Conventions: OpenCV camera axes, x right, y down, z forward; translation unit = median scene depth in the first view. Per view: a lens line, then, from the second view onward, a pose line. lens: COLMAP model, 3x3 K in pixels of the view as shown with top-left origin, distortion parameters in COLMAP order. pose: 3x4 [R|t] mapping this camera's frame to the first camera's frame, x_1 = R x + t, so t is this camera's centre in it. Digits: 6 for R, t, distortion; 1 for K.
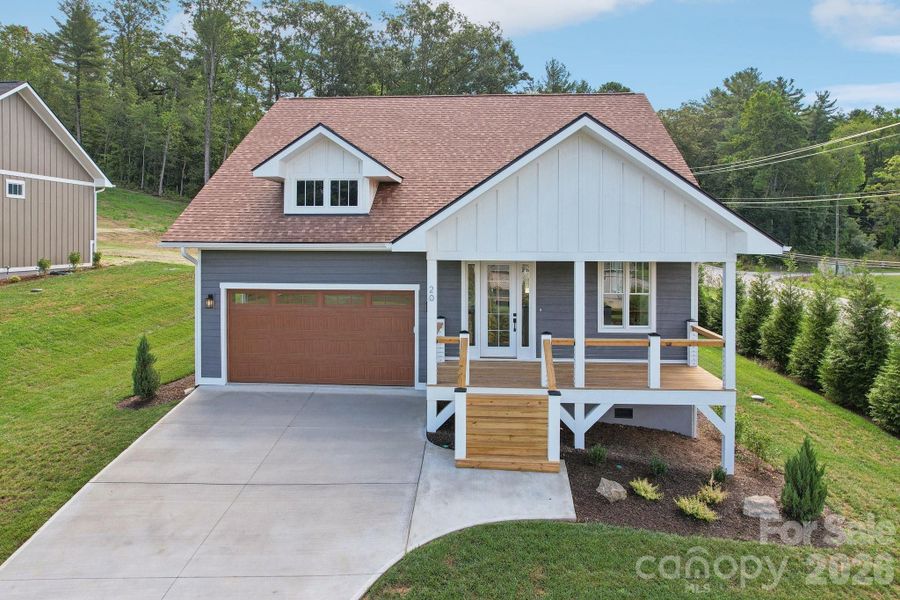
lens RADIAL K [[604.4, 0, 449.9], [0, 604.4, 238.3], [0, 0, 1]] dist [-0.066661, 0.053709]
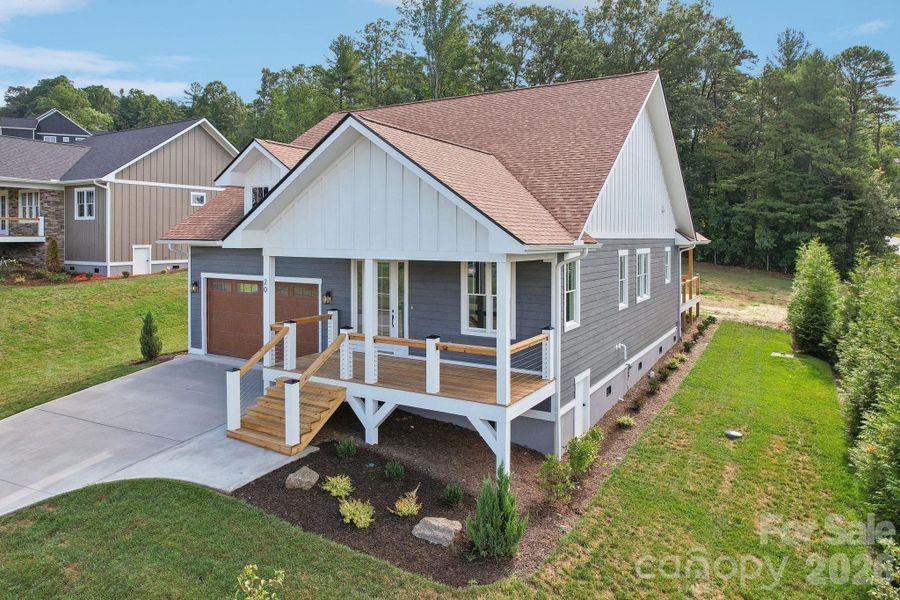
lens RADIAL K [[604.4, 0, 449.9], [0, 604.4, 238.3], [0, 0, 1]] dist [-0.066661, 0.053709]
pose [[0.894054, 0.001425, -0.447956, 0.674708], [-0.001047, 0.999999, 0.001090, 0.001721], [0.447957, -0.000506, 0.894055, 0.129797]]
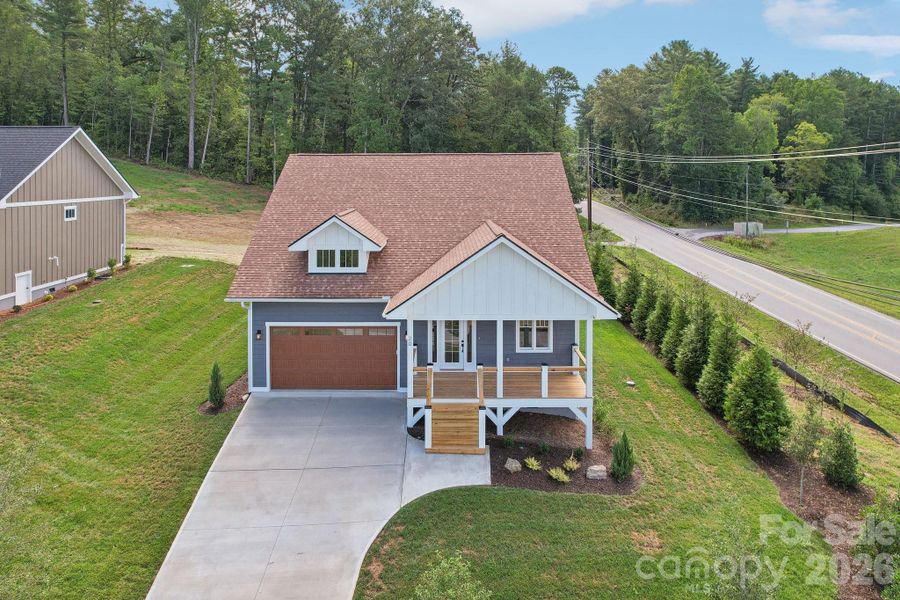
lens RADIAL K [[588.1, 0, 453.7], [0, 588.1, 150.6], [0, 0, 1]] dist [-0.029807, -0.001958]
pose [[0.997721, -0.001924, 0.067447, -0.015695], [0.004277, 0.999387, -0.034746, -0.322363], [-0.067339, 0.034955, 0.997118, -0.532889]]
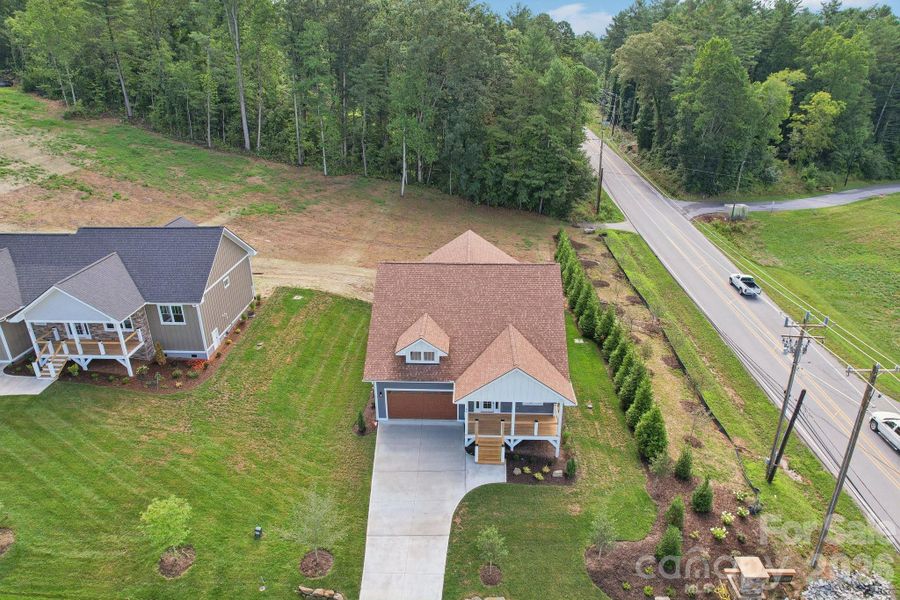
lens RADIAL K [[590.8, 0, 450.0], [0, 590.8, 300.0], [0, 0, 1]] dist [-0.041279, 0.001077]
pose [[0.999569, -0.019503, 0.021920, -0.148311], [0.009377, 0.920267, 0.391179, -1.413123], [-0.027801, -0.390805, 0.920053, -1.377649]]
